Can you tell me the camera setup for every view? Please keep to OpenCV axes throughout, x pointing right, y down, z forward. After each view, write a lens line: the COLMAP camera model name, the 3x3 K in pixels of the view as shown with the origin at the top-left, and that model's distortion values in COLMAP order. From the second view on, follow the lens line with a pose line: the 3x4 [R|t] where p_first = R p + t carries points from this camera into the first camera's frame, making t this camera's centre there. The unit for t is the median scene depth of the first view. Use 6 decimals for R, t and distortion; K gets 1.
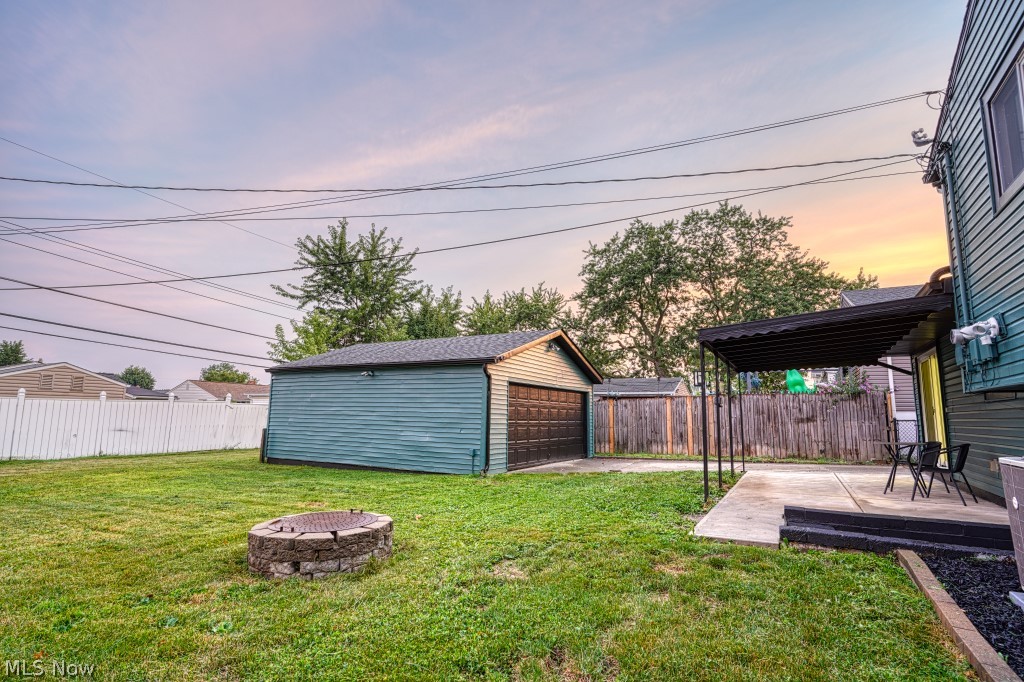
lens RADIAL K [[503.1, 0, 512.7], [0, 503.1, 343.7], [0, 0, 1]] dist [-0.001834, 0.000247]
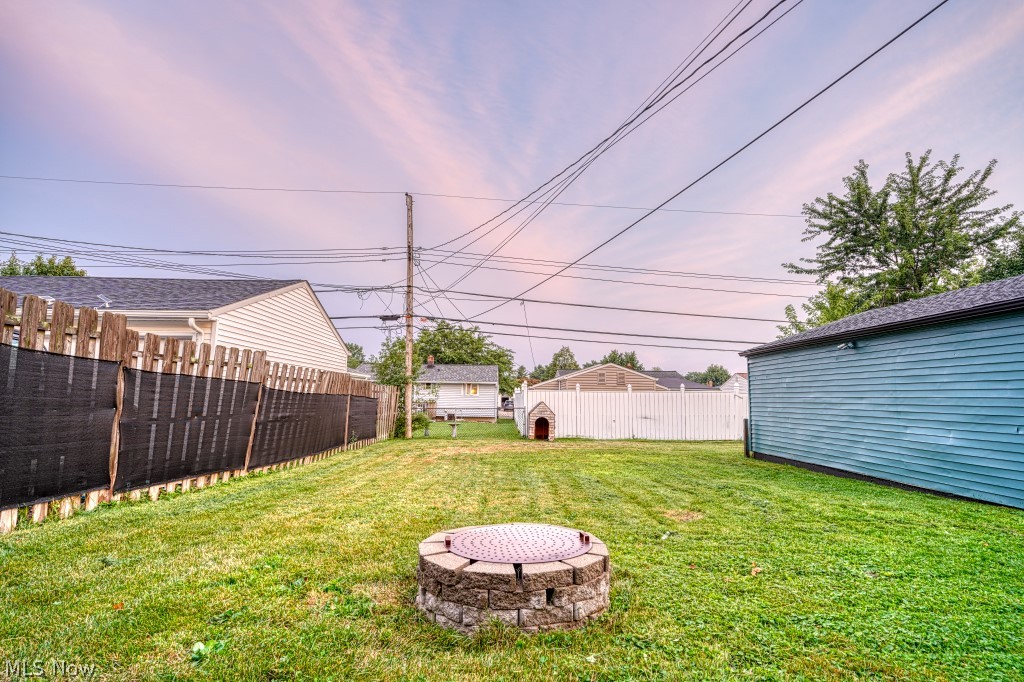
lens RADIAL K [[503.1, 0, 512.4], [0, 503.1, 339.8], [0, 0, 1]] dist [-0.001834, 0.000247]
pose [[0.507801, -0.108479, -0.854617, 0.036434], [0.113947, 0.991782, -0.058184, 0.016272], [0.853905, -0.067835, 0.515989, 0.093103]]
